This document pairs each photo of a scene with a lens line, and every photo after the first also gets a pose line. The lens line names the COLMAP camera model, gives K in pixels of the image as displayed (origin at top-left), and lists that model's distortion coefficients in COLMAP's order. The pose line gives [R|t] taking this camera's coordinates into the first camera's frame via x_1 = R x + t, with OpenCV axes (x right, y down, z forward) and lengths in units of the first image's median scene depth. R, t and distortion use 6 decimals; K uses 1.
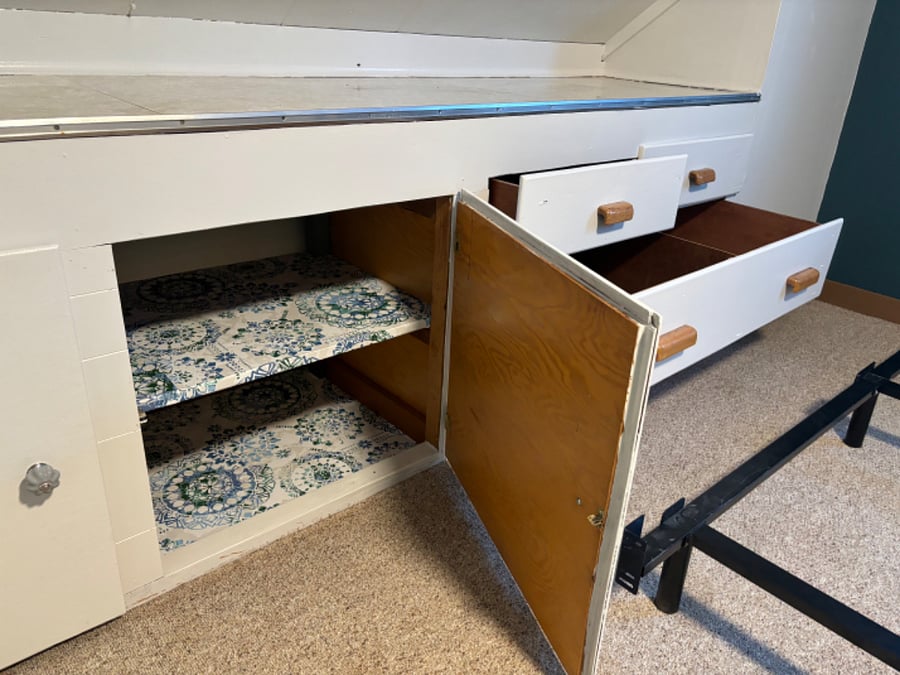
lens RADIAL K [[687.3, 0, 449.0], [0, 687.3, 333.7], [0, 0, 1]] dist [0.041542, -0.032308]
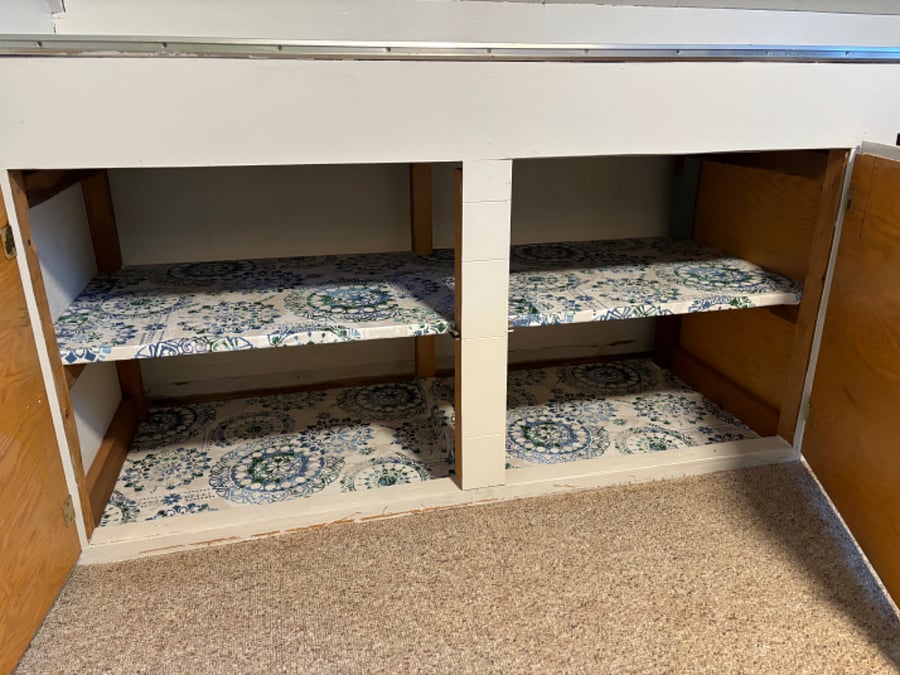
lens RADIAL K [[687.3, 0, 454.9], [0, 687.3, 337.0], [0, 0, 1]] dist [0.041542, -0.032308]
pose [[0.886335, 0.108672, -0.450112, -0.015712], [-0.146711, 0.987895, -0.050385, 0.158192], [0.439188, 0.110694, 0.891549, -0.021244]]
